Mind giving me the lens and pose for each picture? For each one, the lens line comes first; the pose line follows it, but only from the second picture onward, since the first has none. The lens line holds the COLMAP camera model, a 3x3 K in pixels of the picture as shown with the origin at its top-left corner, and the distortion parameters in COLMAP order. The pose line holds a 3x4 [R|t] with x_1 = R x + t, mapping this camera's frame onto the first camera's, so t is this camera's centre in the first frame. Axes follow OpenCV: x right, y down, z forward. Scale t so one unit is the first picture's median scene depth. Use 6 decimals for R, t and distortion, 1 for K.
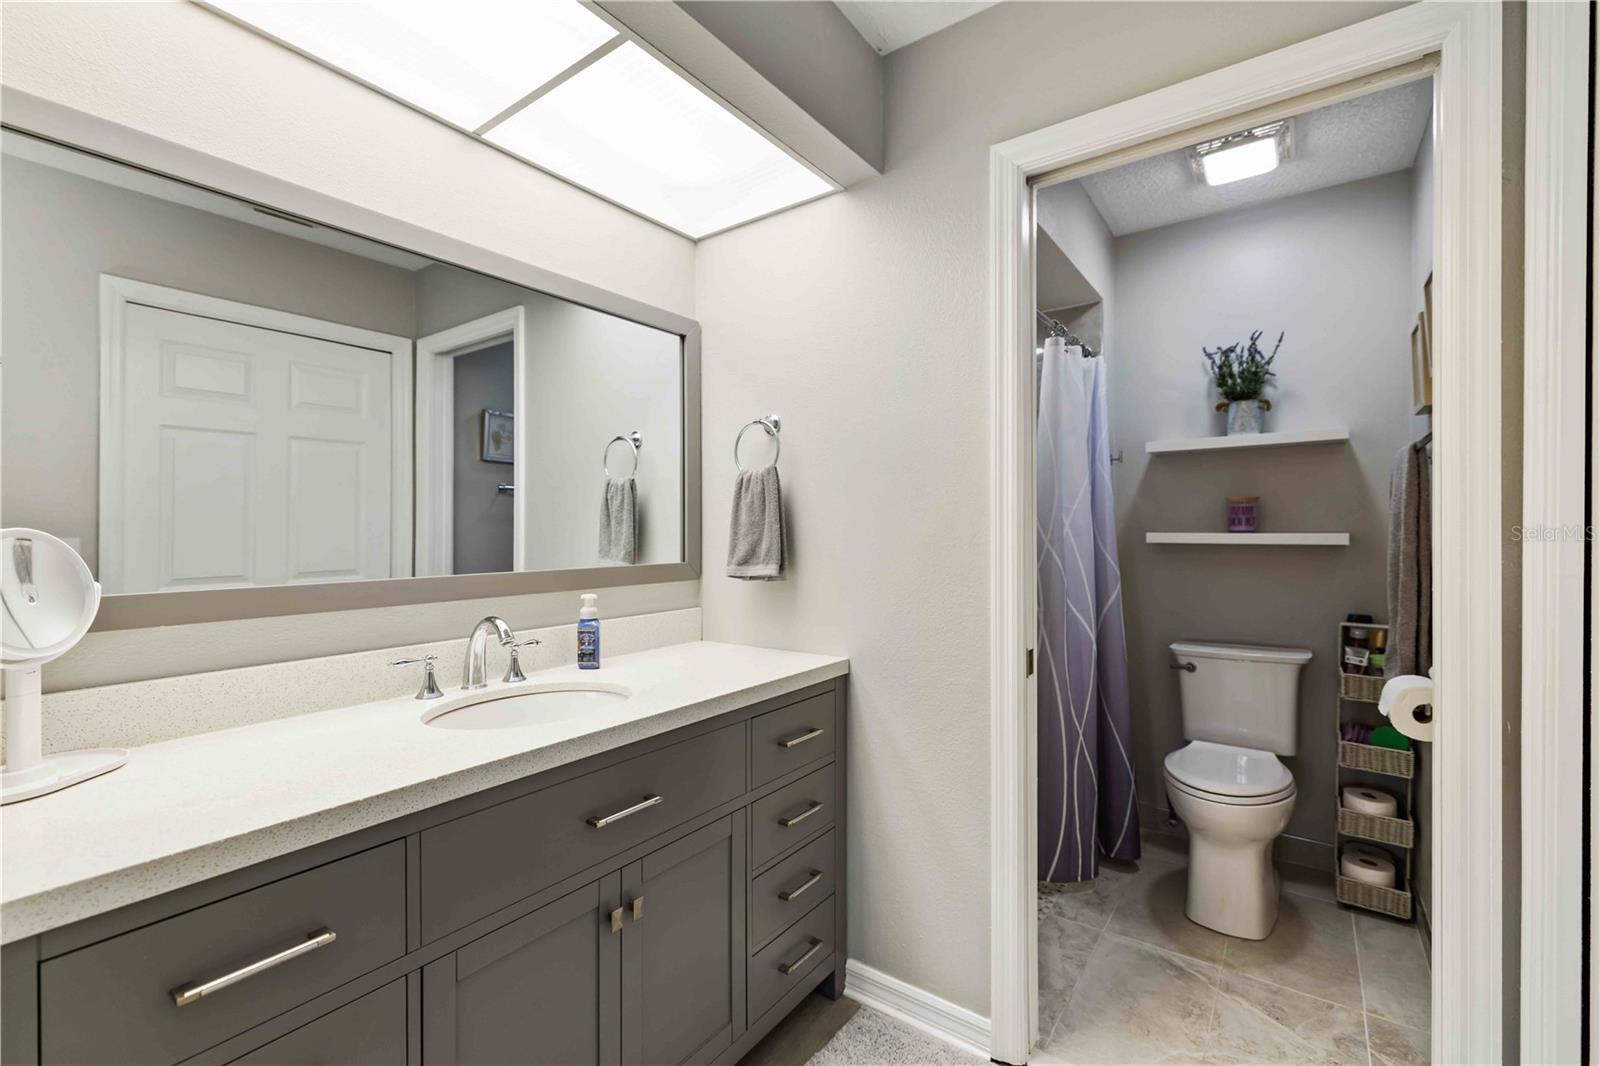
lens RADIAL K [[688.5, 0, 788.1], [0, 688.5, 526.7], [0, 0, 1]] dist [-0.001698, 0.001994]
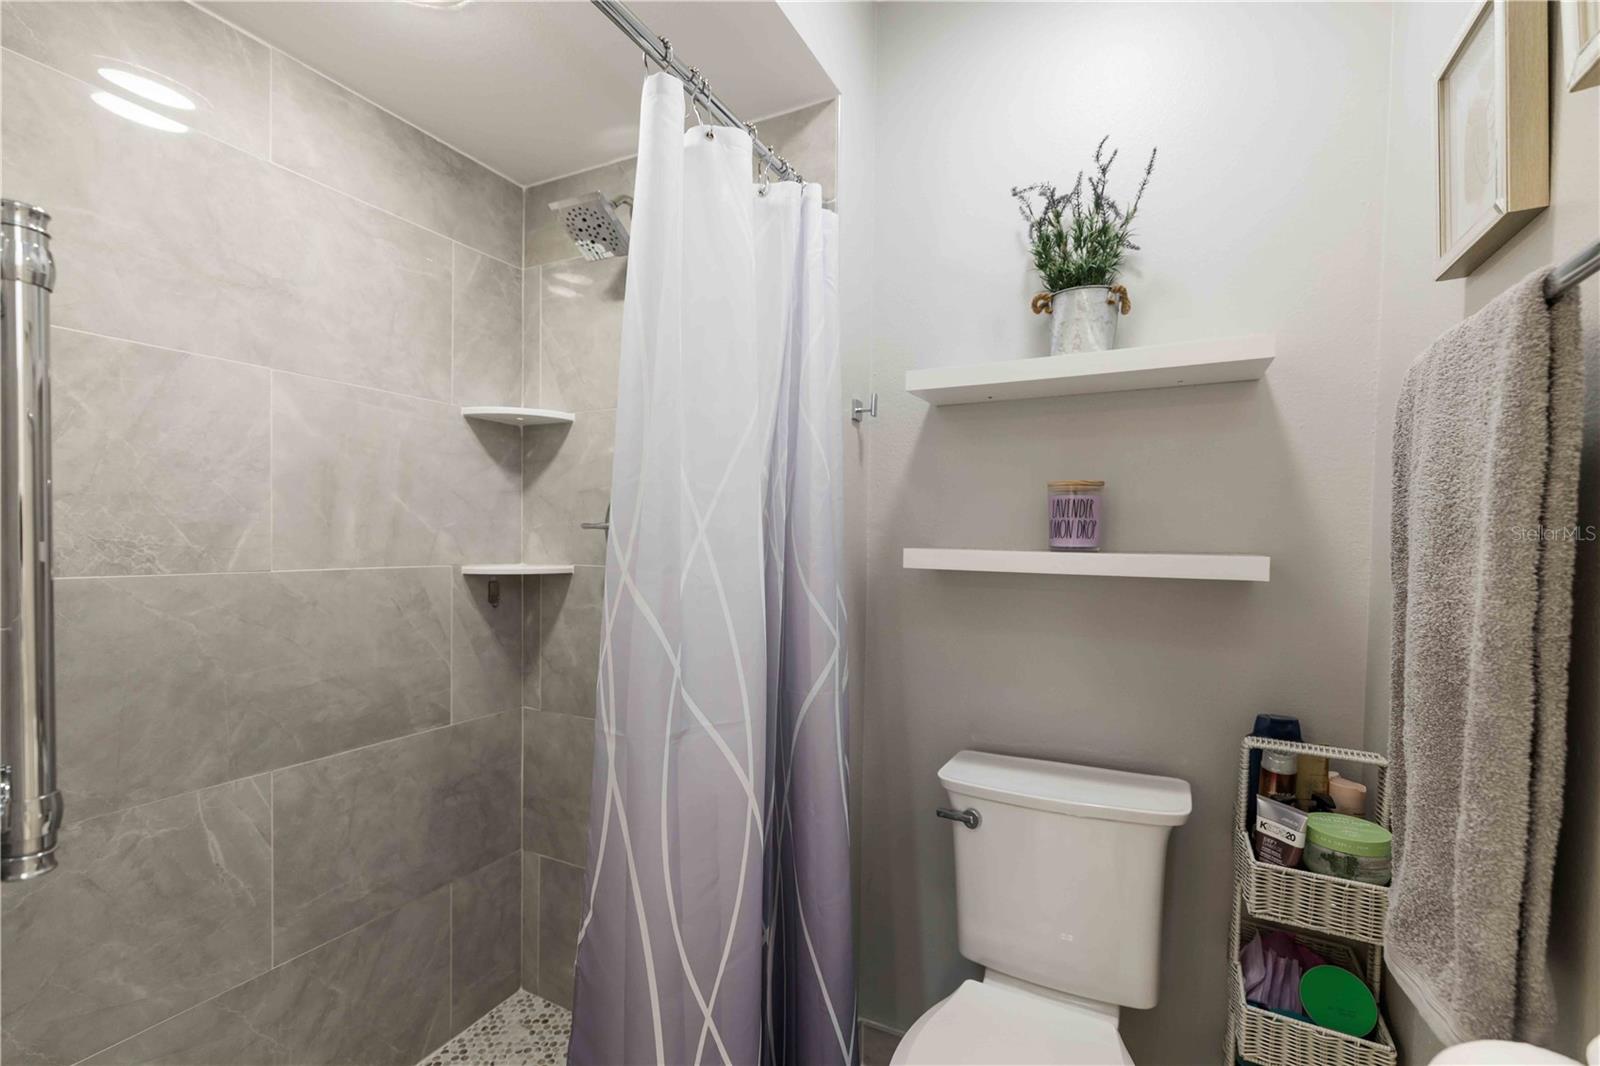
lens RADIAL K [[688.5, 0, 809.1], [0, 688.5, 544.9], [0, 0, 1]] dist [-0.001698, 0.001994]
pose [[0.985049, 0.016196, 0.171514, 0.387798], [-0.019036, 0.999707, 0.014923, -0.000029], [-0.171222, -0.017965, 0.985069, 0.541628]]
